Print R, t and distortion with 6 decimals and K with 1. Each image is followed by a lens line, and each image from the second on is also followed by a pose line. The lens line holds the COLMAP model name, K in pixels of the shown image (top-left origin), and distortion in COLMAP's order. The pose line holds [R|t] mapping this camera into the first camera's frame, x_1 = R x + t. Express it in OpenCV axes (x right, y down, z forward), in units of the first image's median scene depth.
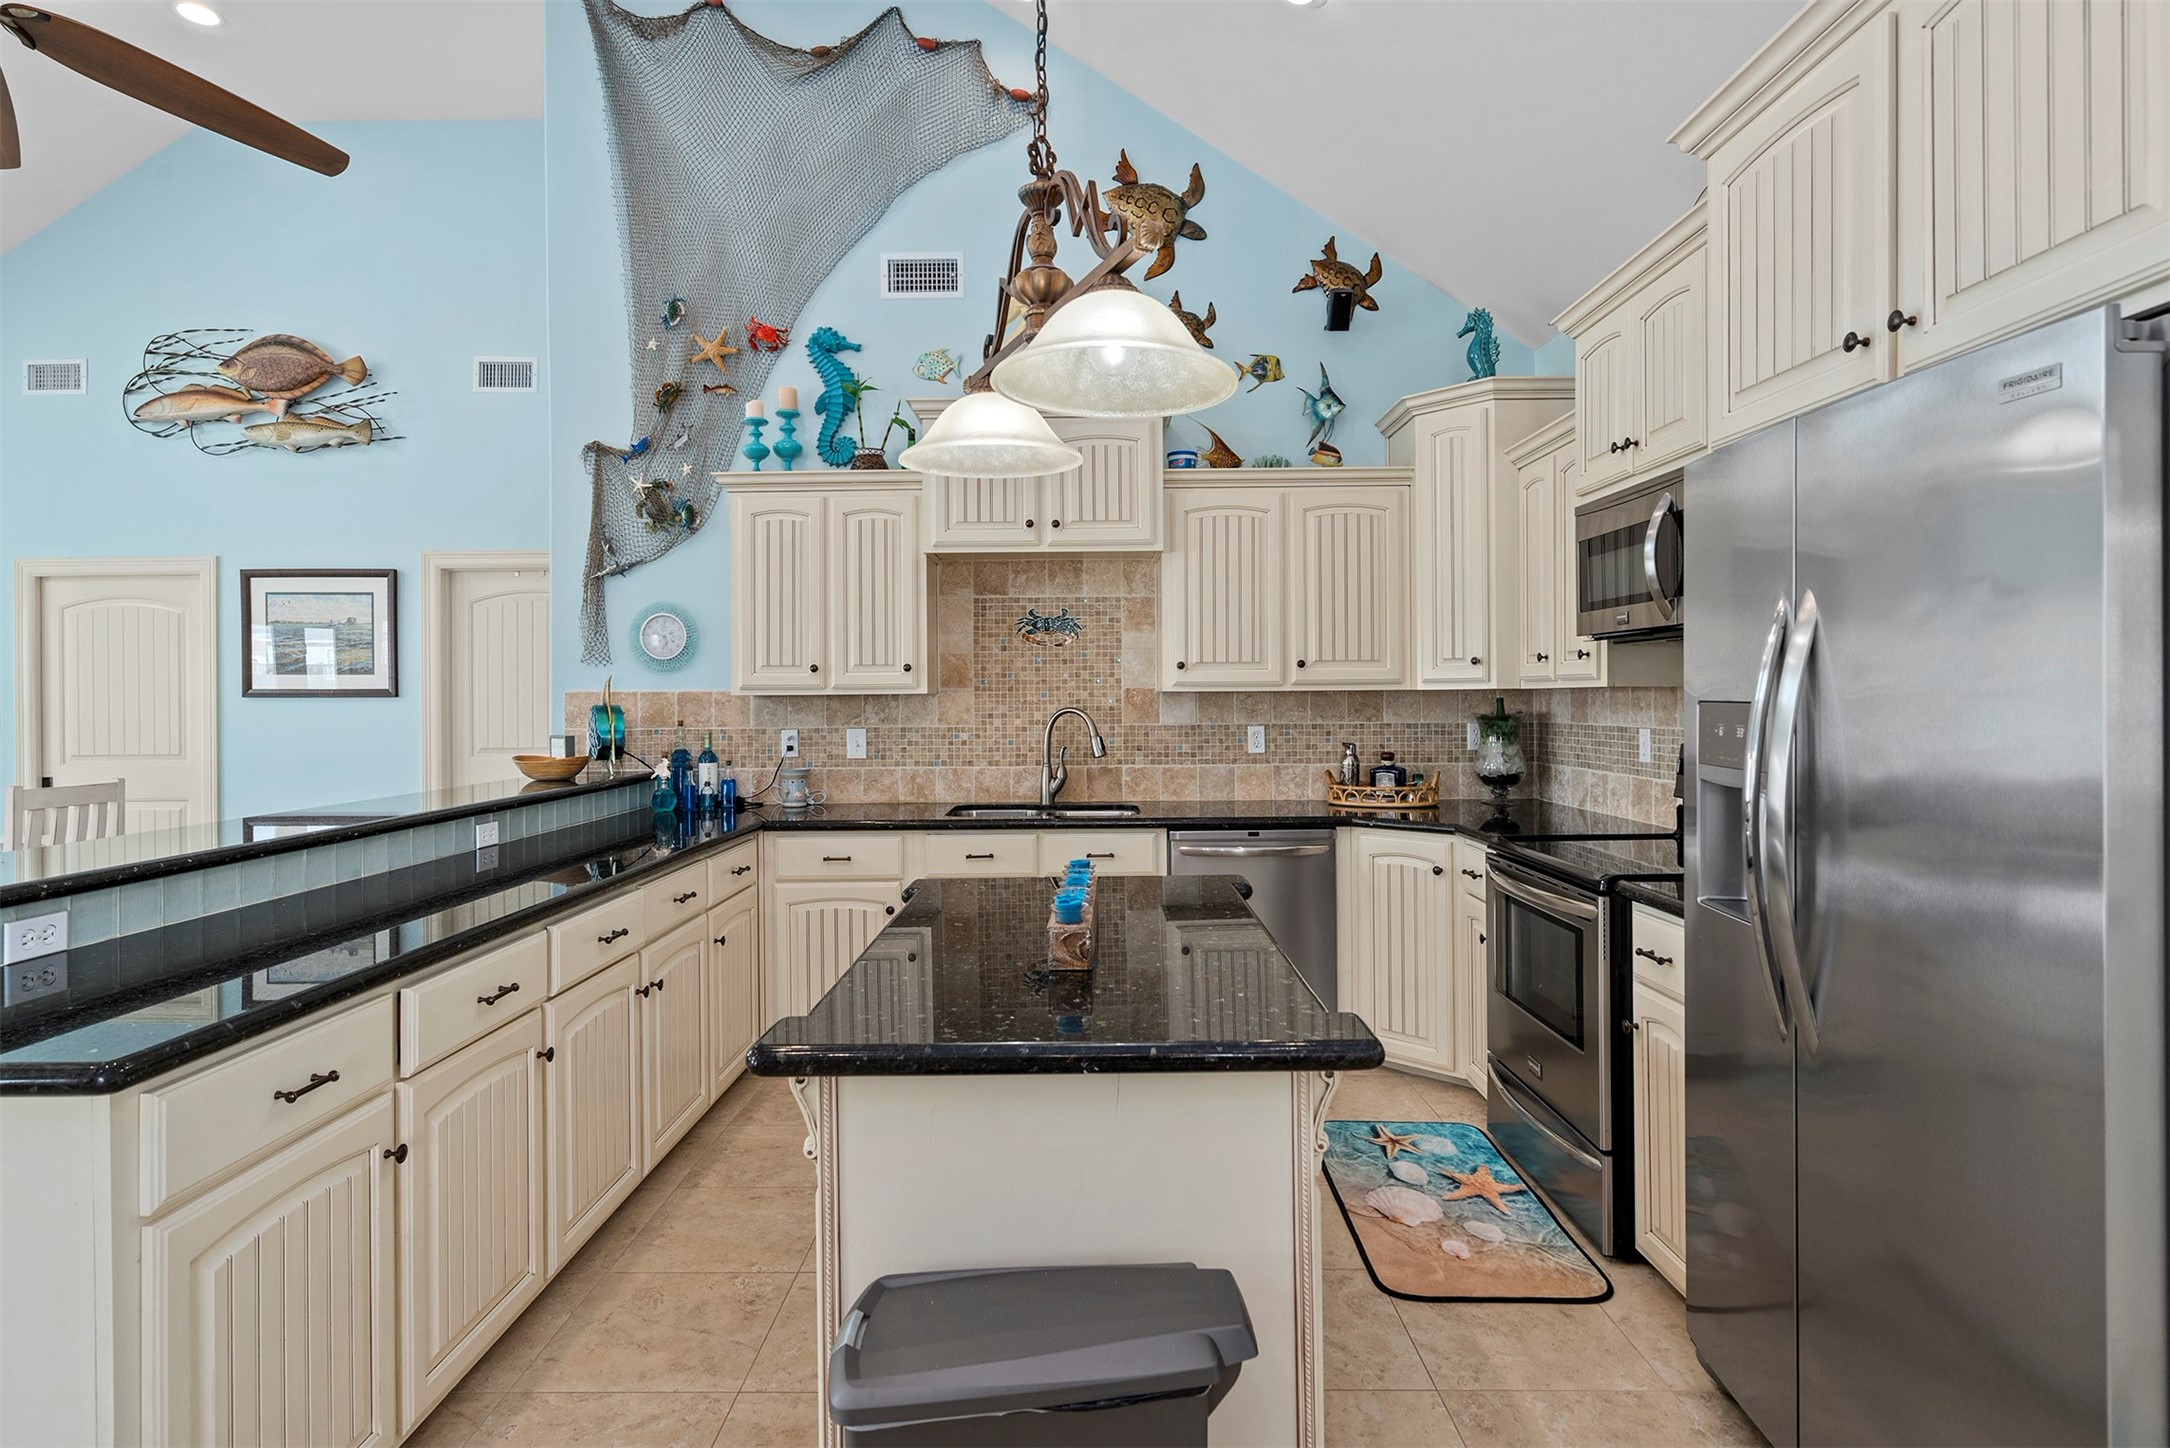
lens RADIAL K [[1124.8, 0, 1053.4], [0, 1124.8, 692.9], [0, 0, 1]] dist [-0.001753, 0.005677]
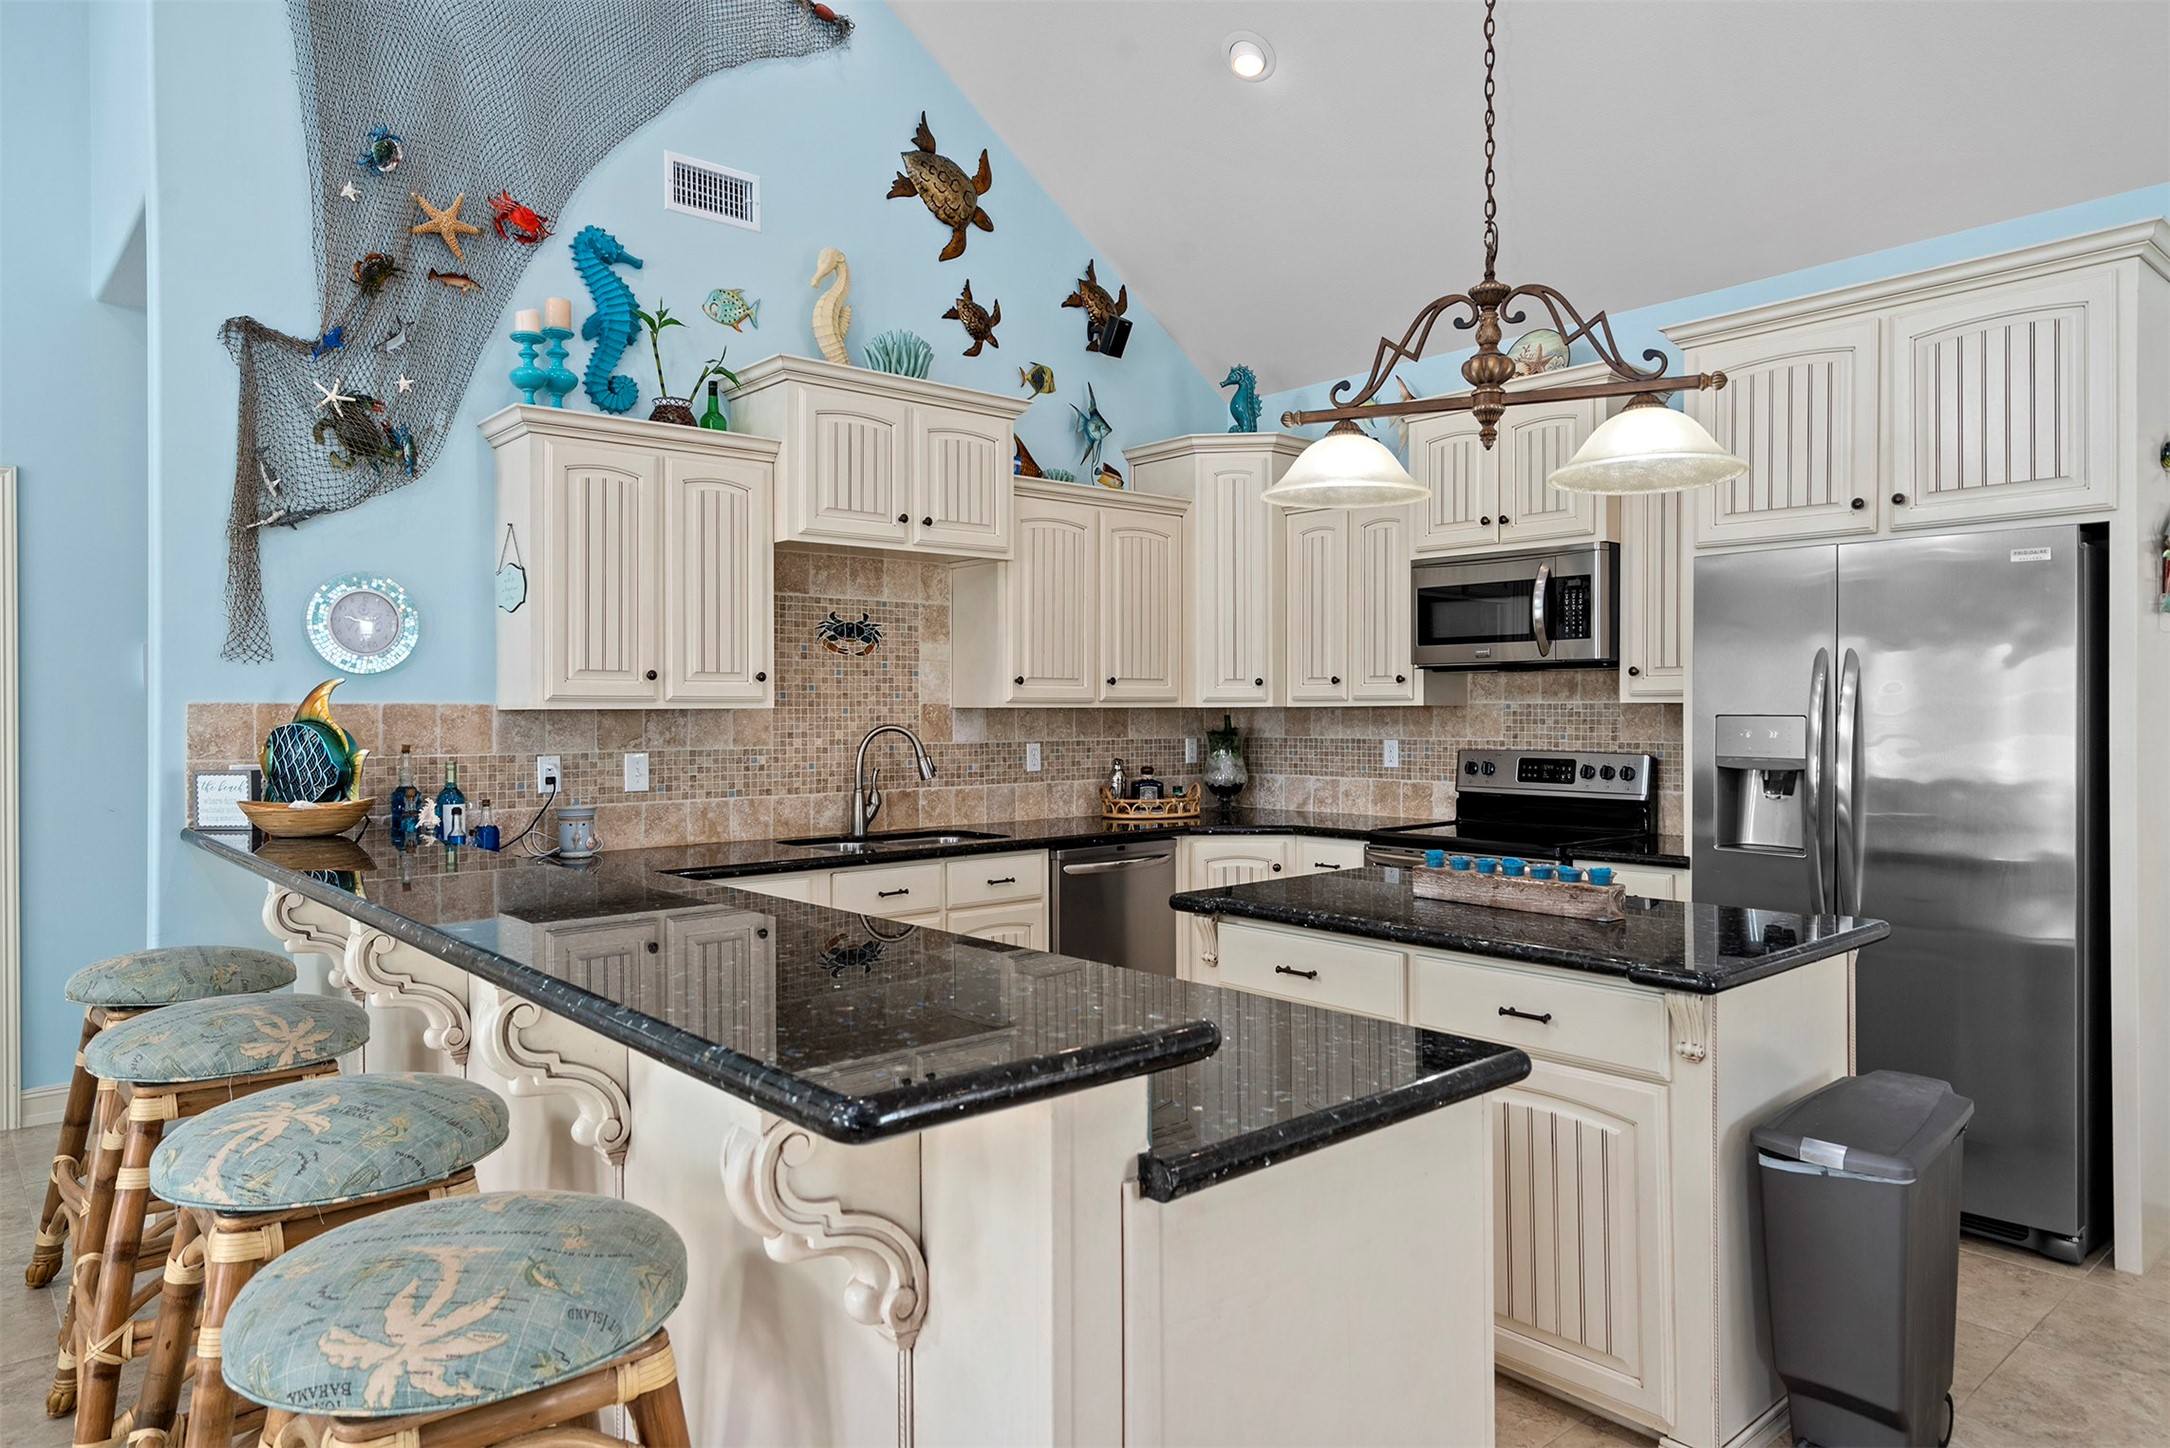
lens RADIAL K [[1344.4, 0, 1080.1], [0, 1344.4, 716.2], [0, 0, 1]] dist [0.005742, 0.000570]
pose [[0.748016, 0.001736, 0.663678, -0.563390], [-0.004191, 0.999989, 0.002108, 0.003166], [-0.663667, -0.004358, 0.748015, 0.098060]]
